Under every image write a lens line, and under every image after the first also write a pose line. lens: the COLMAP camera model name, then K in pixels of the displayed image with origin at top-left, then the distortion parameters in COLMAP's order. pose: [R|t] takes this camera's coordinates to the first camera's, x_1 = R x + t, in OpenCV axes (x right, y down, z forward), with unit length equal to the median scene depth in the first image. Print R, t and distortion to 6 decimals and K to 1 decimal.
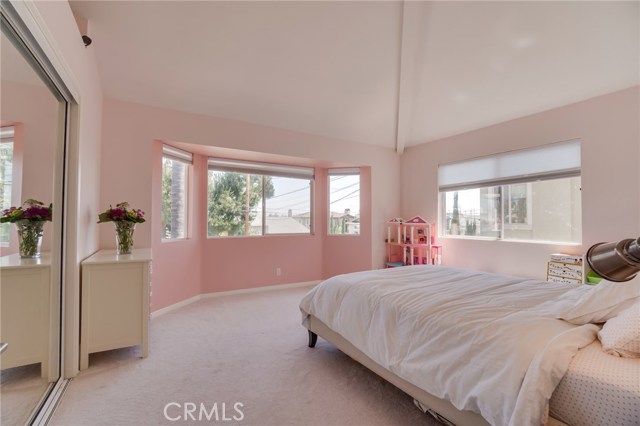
lens RADIAL K [[275.9, 0, 322.3], [0, 275.9, 209.4], [0, 0, 1]] dist [-0.067535, 0.023318]
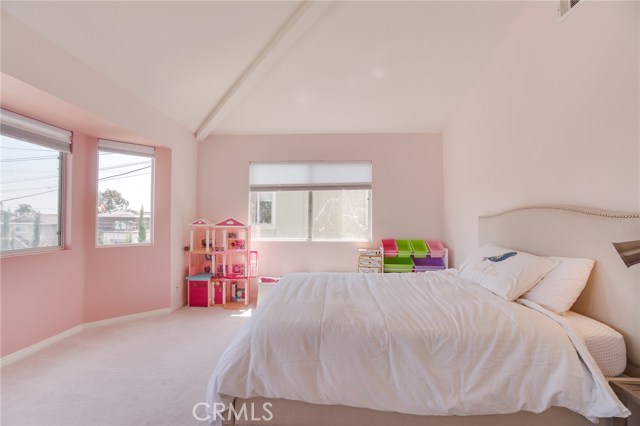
lens RADIAL K [[275.9, 0, 322.3], [0, 275.9, 209.4], [0, 0, 1]] dist [-0.067535, 0.023318]
pose [[0.562616, 0.030224, 0.826165, -0.203225], [-0.032469, 0.999368, -0.014449, 0.002229], [-0.826080, -0.018695, 0.563242, 0.280238]]
